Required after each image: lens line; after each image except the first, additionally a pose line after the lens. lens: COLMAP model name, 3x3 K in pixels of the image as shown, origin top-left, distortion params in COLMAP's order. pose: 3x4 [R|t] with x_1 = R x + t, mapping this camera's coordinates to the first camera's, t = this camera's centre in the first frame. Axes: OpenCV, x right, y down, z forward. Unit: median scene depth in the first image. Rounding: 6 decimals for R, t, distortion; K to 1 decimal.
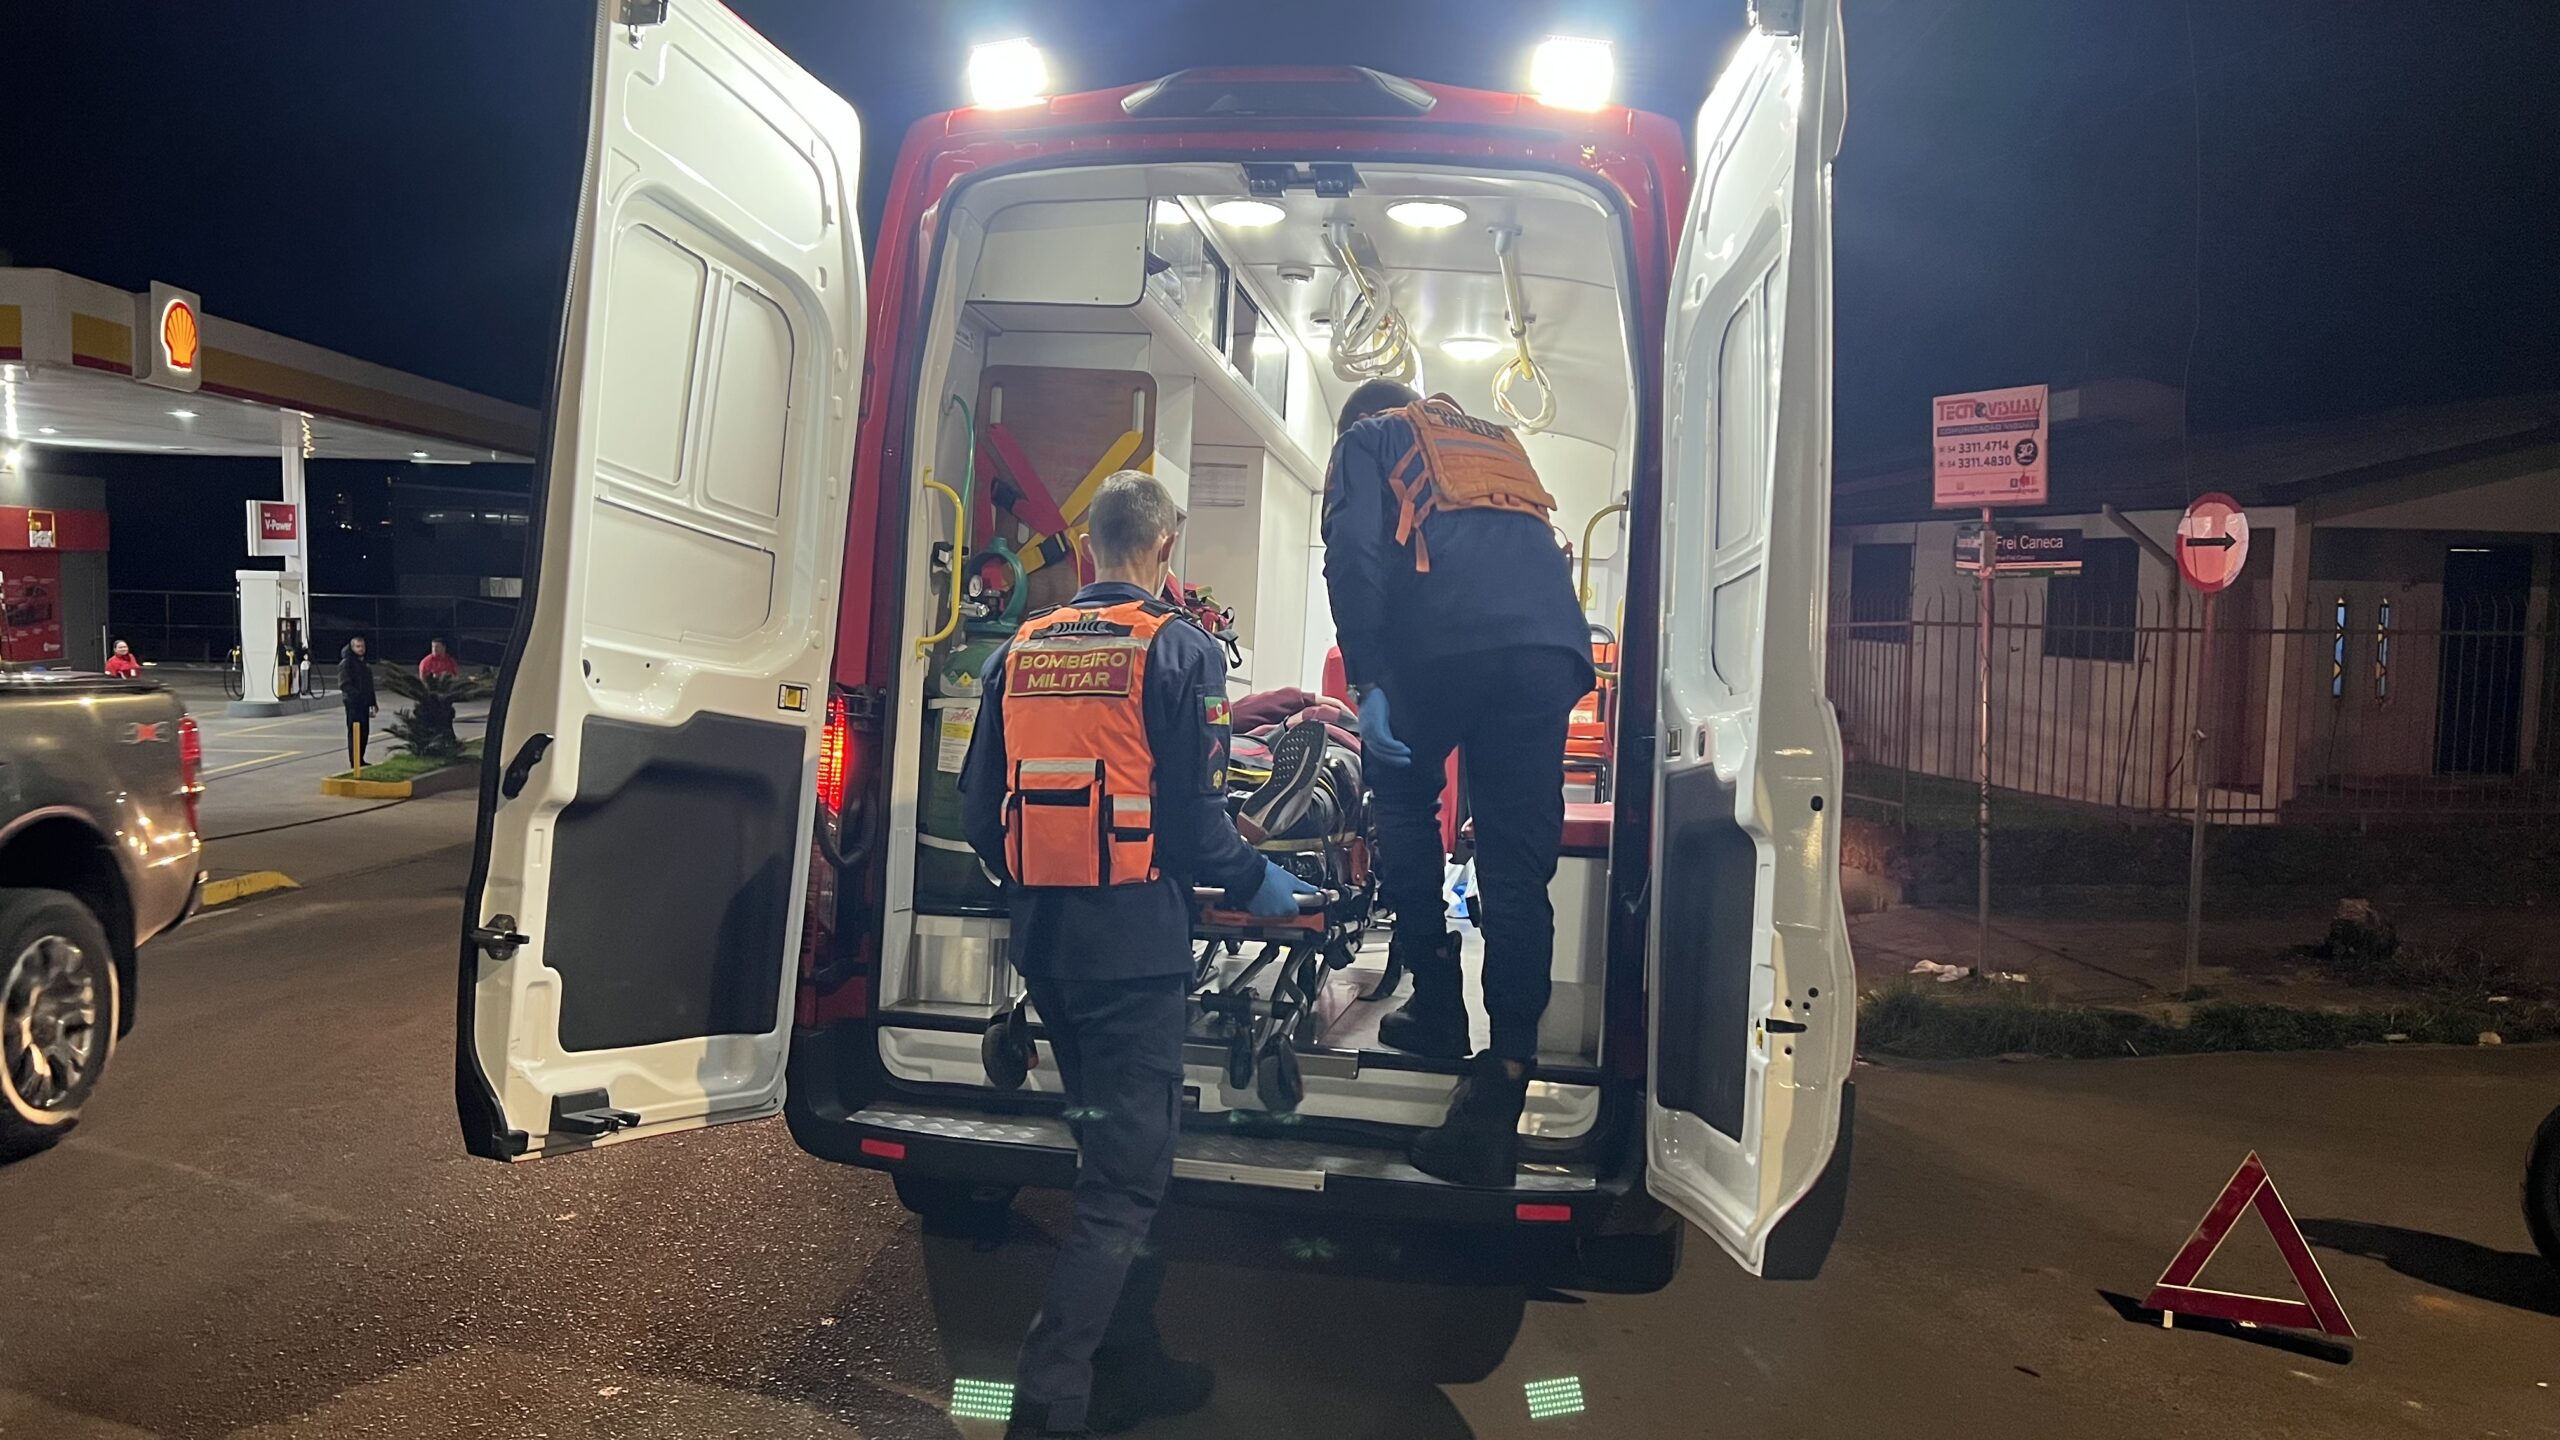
lens RADIAL K [[1999.3, 0, 1280.0], [0, 1999.3, 720.0], [0, 0, 1]] dist [0.048584, -0.000131]
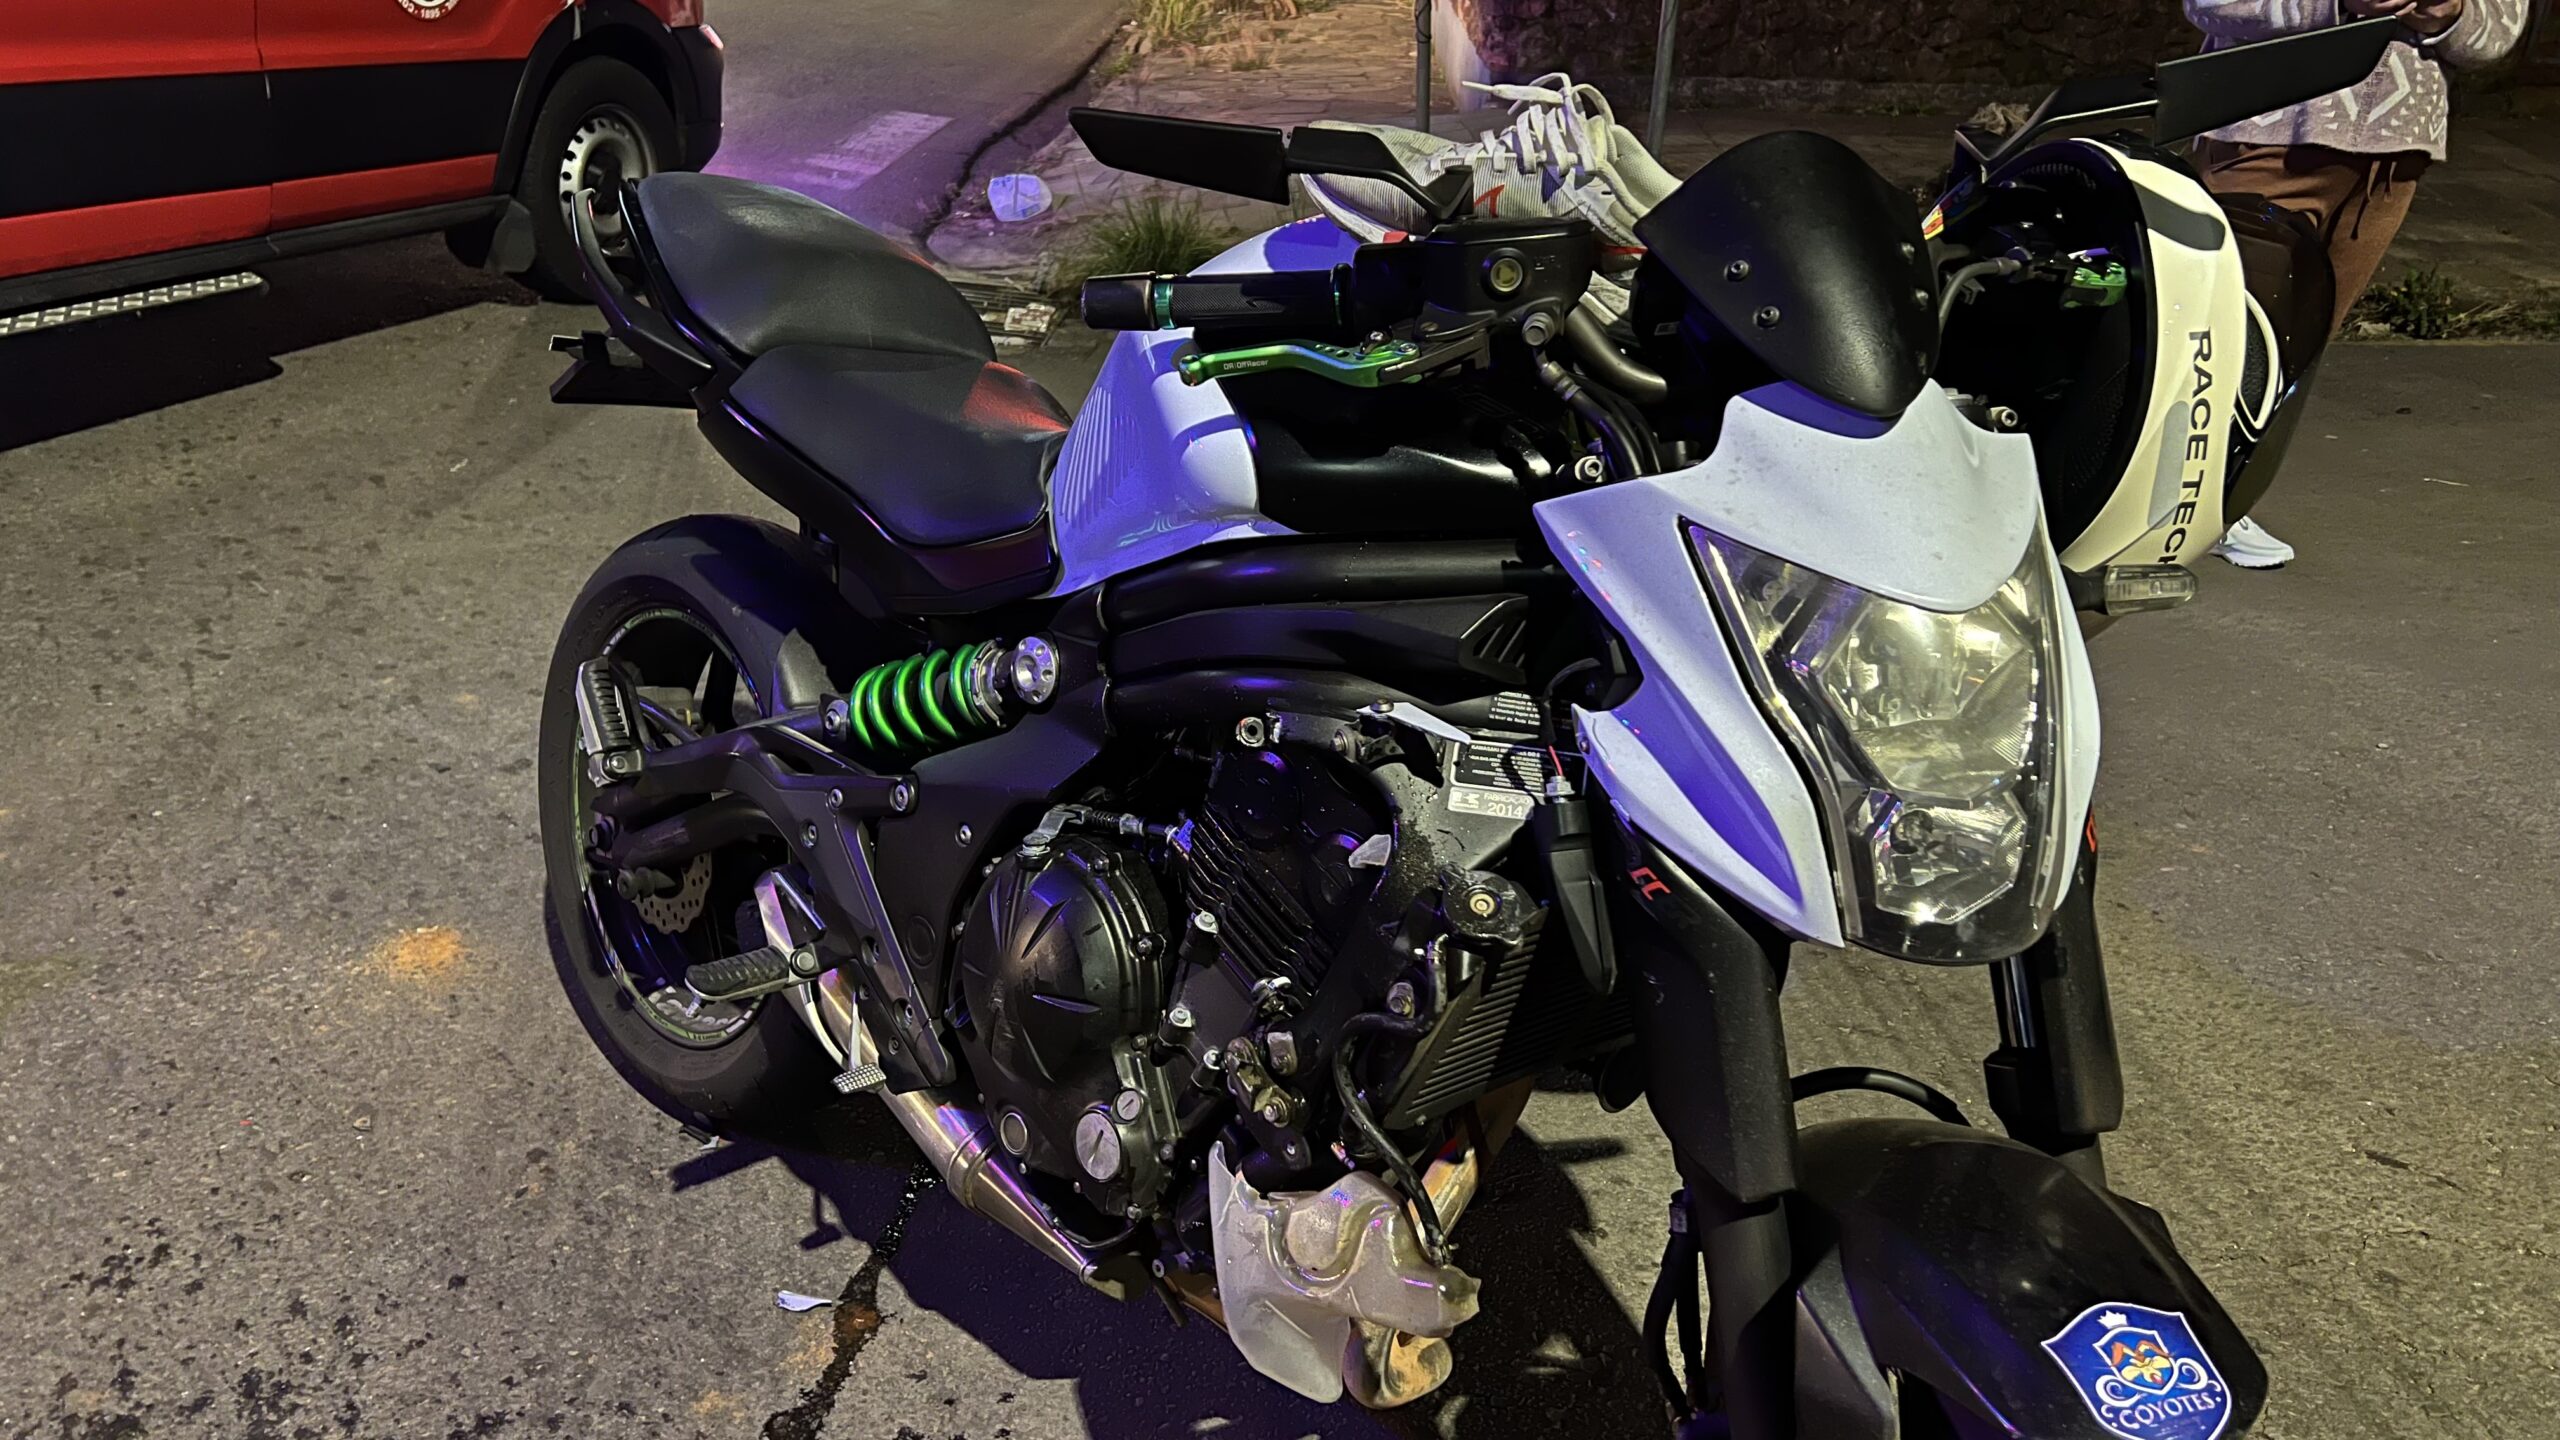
lens RADIAL K [[1937.9, 0, 1232.2], [0, 1937.9, 729.0], [0, 0, 1]] dist [0.068752, -0.066129]
pose [[0.988986, 0.069677, -0.130579, 1.015085], [-0.012793, 0.919196, 0.393593, 0.072927], [0.147452, -0.387587, 0.909964, 0.808576]]
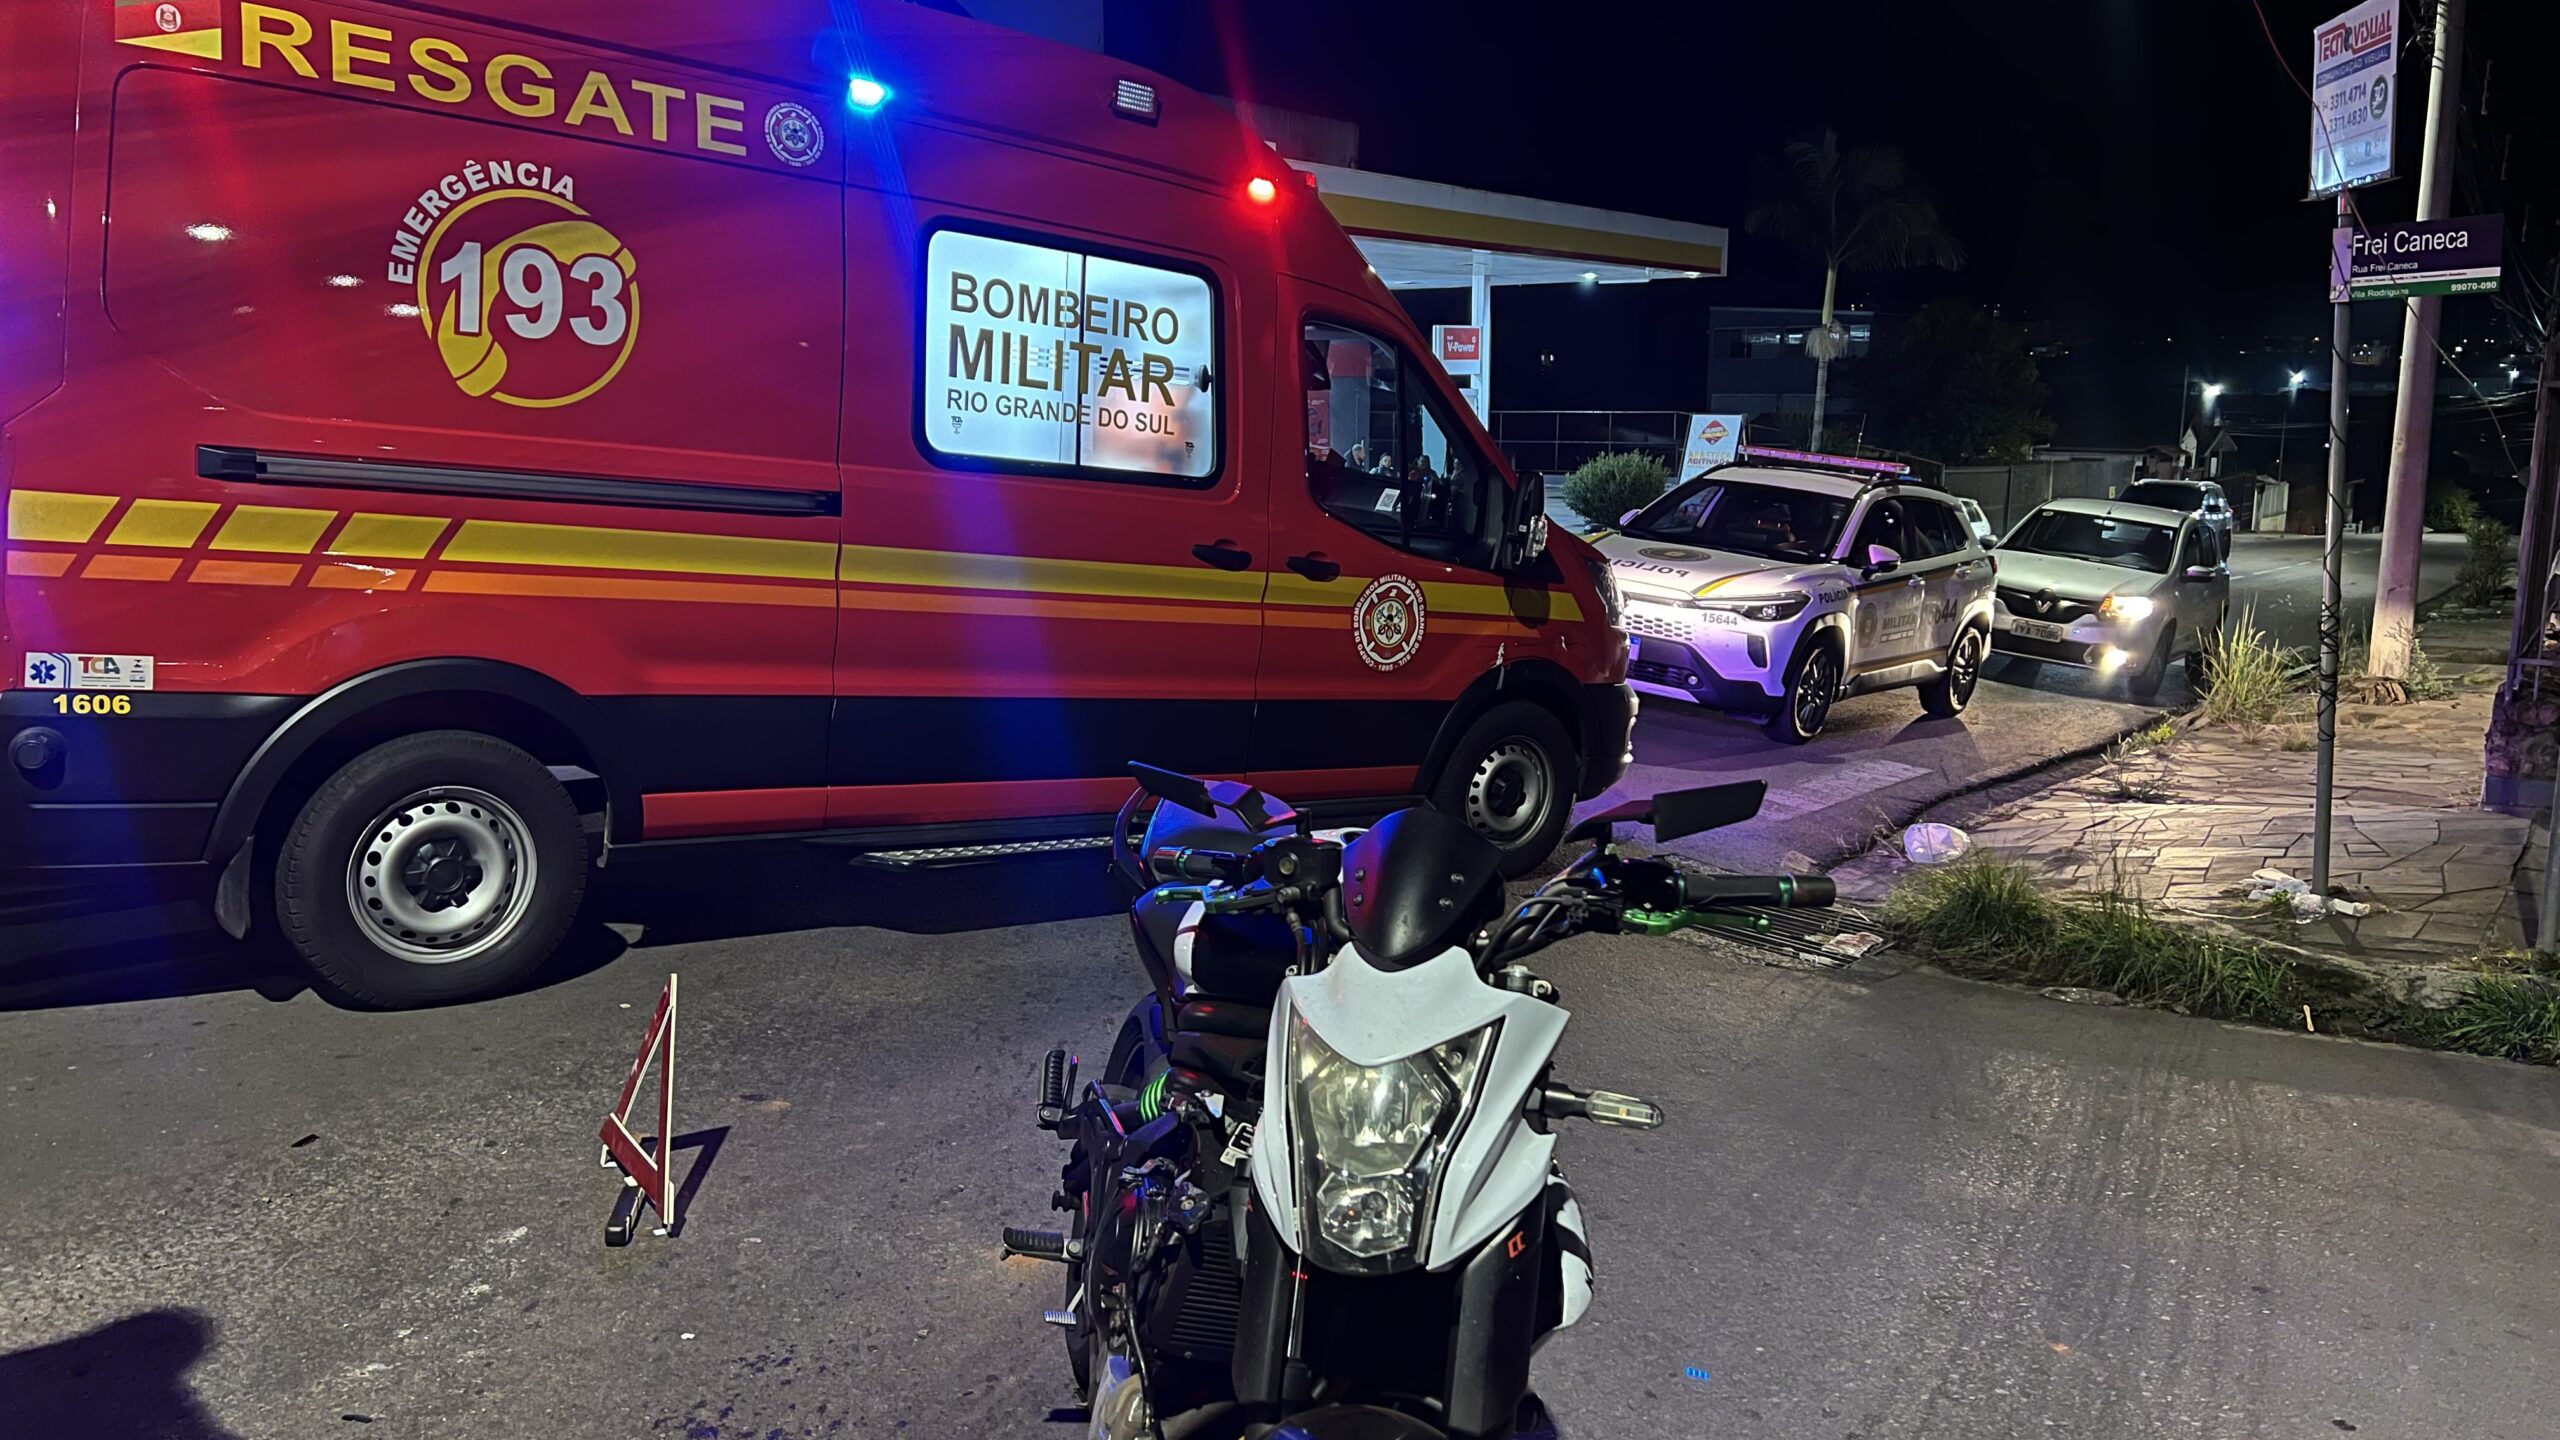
lens RADIAL K [[1937.9, 0, 1232.2], [0, 1937.9, 729.0], [0, 0, 1]] dist [0.068752, -0.066129]
pose [[0.733793, 0.100470, -0.671903, 1.363872], [-0.036283, 0.993389, 0.108916, 0.028997], [0.678404, -0.055543, 0.732587, 0.704445]]
